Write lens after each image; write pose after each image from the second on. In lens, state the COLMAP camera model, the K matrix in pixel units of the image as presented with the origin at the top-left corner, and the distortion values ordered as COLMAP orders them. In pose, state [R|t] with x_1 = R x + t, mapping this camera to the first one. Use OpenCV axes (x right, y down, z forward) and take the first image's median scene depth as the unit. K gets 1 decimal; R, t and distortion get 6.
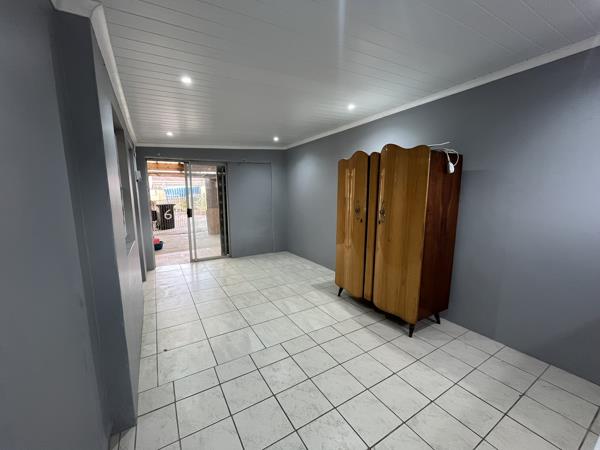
lens RADIAL K [[244.3, 0, 299.1], [0, 244.3, 227.9], [0, 0, 1]] dist [-0.001182, 0.000616]
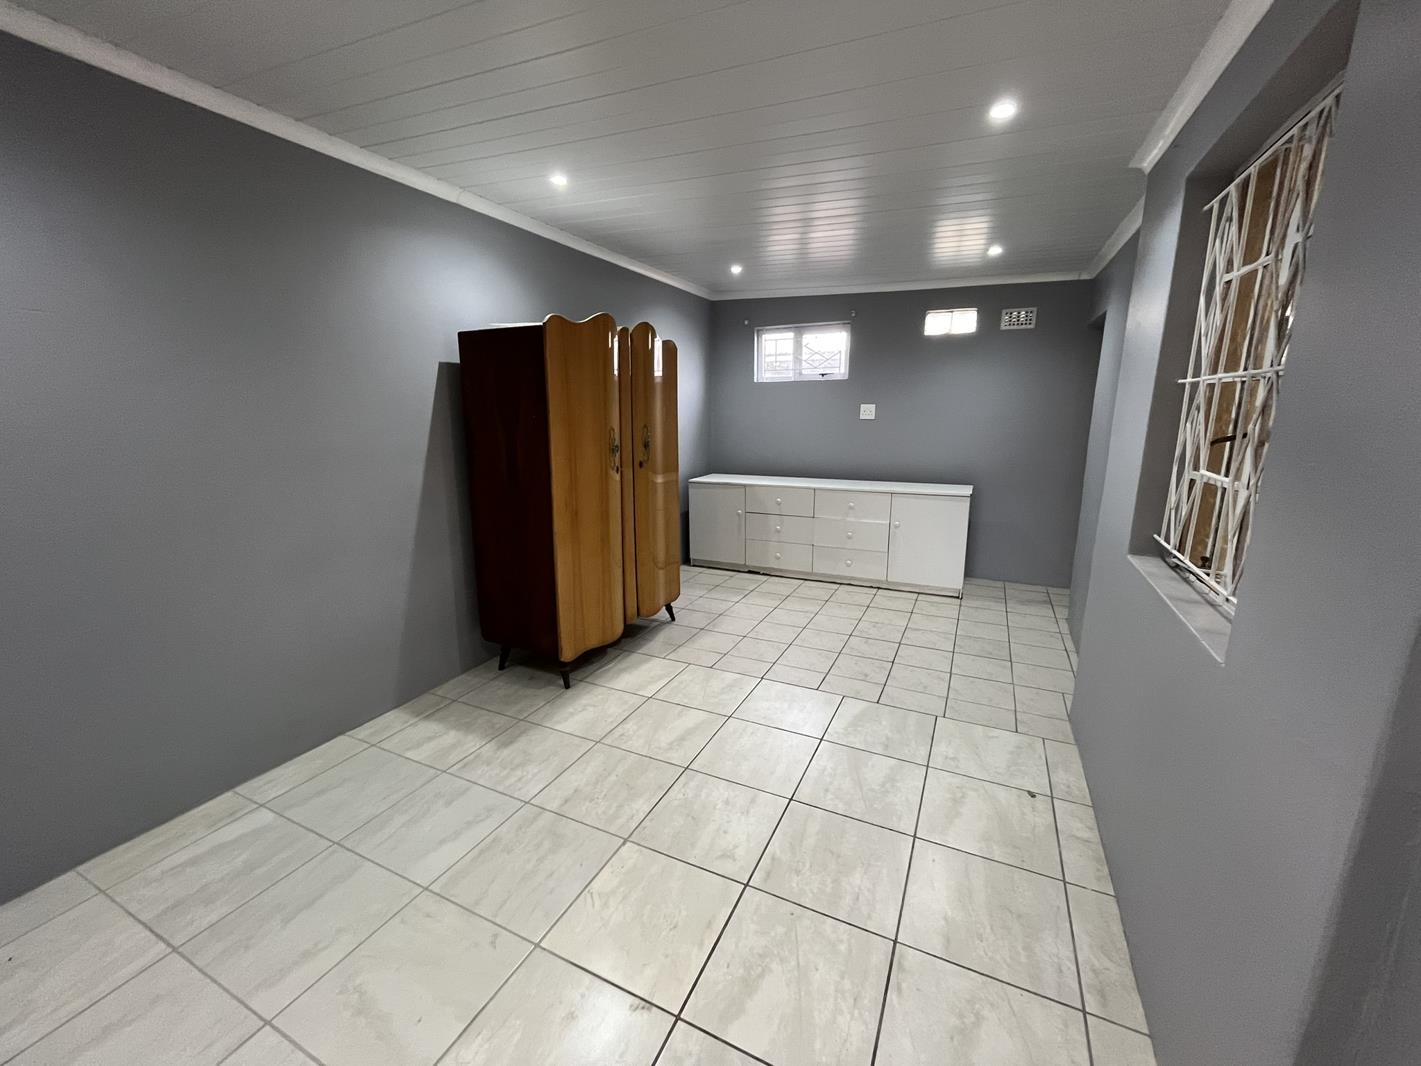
lens RADIAL K [[578.6, 0, 711.3], [0, 578.6, 528.8], [0, 0, 1]] dist [-0.001182, 0.000616]
pose [[-0.550388, -0.163264, 0.818790, -0.686820], [0.131453, 0.951518, 0.278091, -0.181518], [-0.824496, 0.260690, -0.502243, 1.279840]]
